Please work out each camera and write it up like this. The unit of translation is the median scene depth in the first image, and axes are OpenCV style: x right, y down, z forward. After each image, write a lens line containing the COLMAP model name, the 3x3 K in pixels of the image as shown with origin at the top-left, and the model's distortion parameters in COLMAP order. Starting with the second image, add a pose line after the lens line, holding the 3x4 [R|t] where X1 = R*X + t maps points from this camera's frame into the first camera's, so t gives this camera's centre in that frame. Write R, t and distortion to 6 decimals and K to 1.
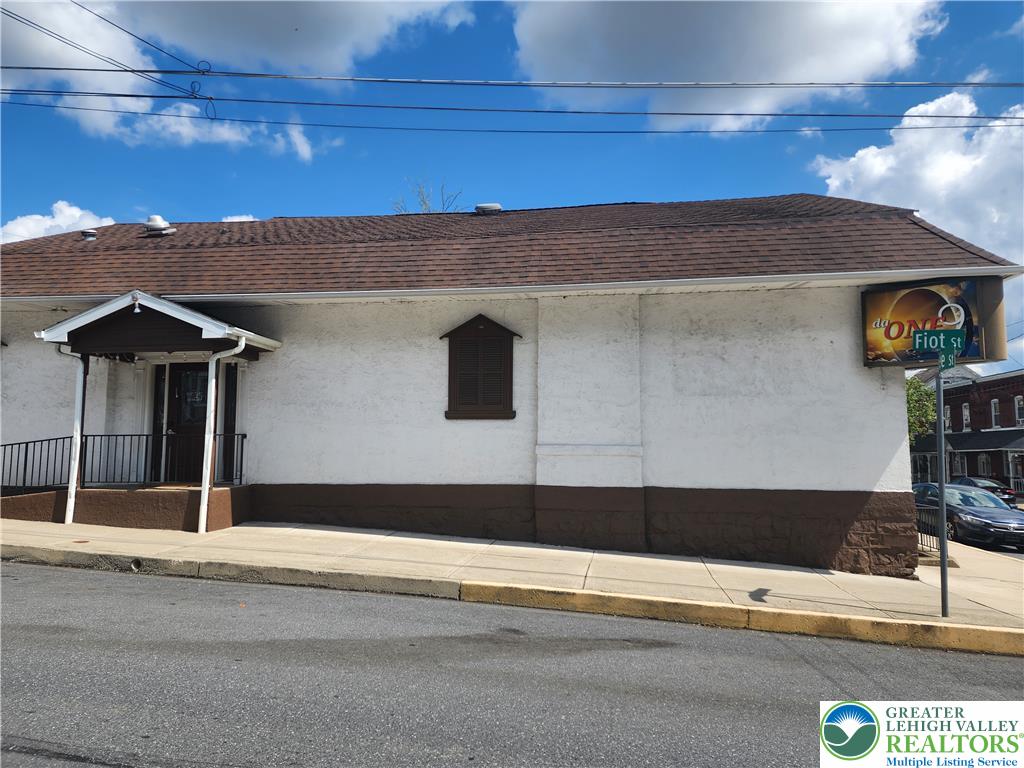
lens RADIAL K [[682.8, 0, 506.9], [0, 682.8, 379.4], [0, 0, 1]] dist [0.115596, -0.102070]
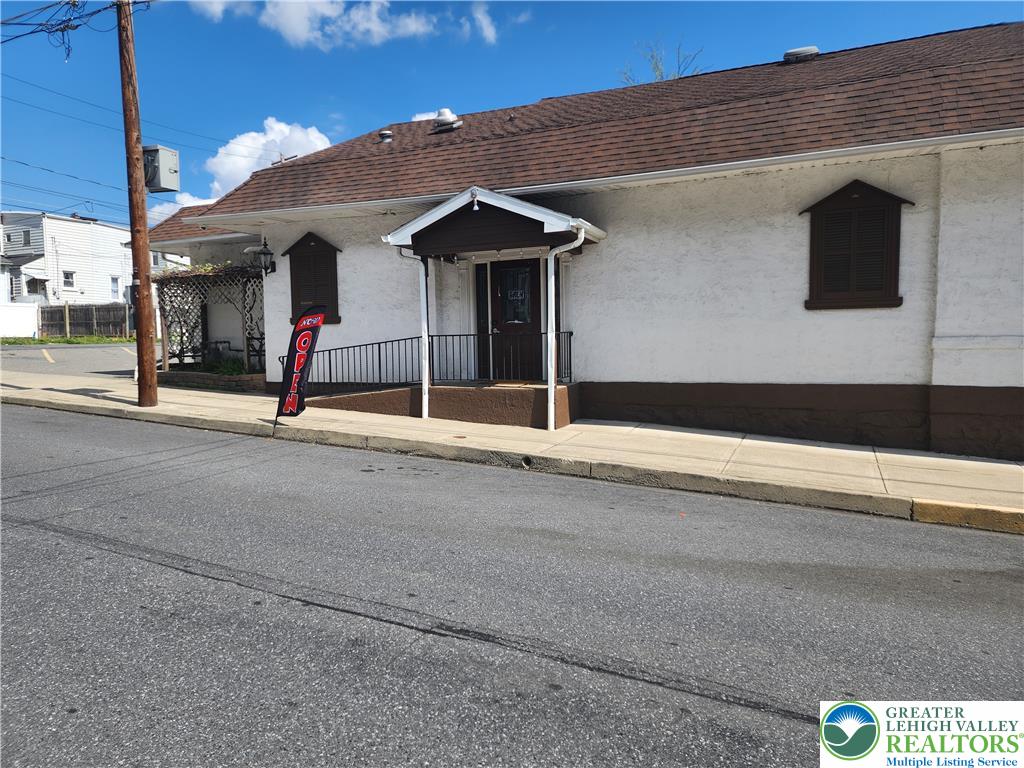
lens RADIAL K [[682.8, 0, 506.9], [0, 682.8, 379.4], [0, 0, 1]] dist [0.115596, -0.102070]
pose [[0.966652, -0.003708, -0.256066, -0.233636], [0.043854, 0.987522, 0.151249, -0.004546], [0.252310, -0.157435, 0.954753, 0.049679]]
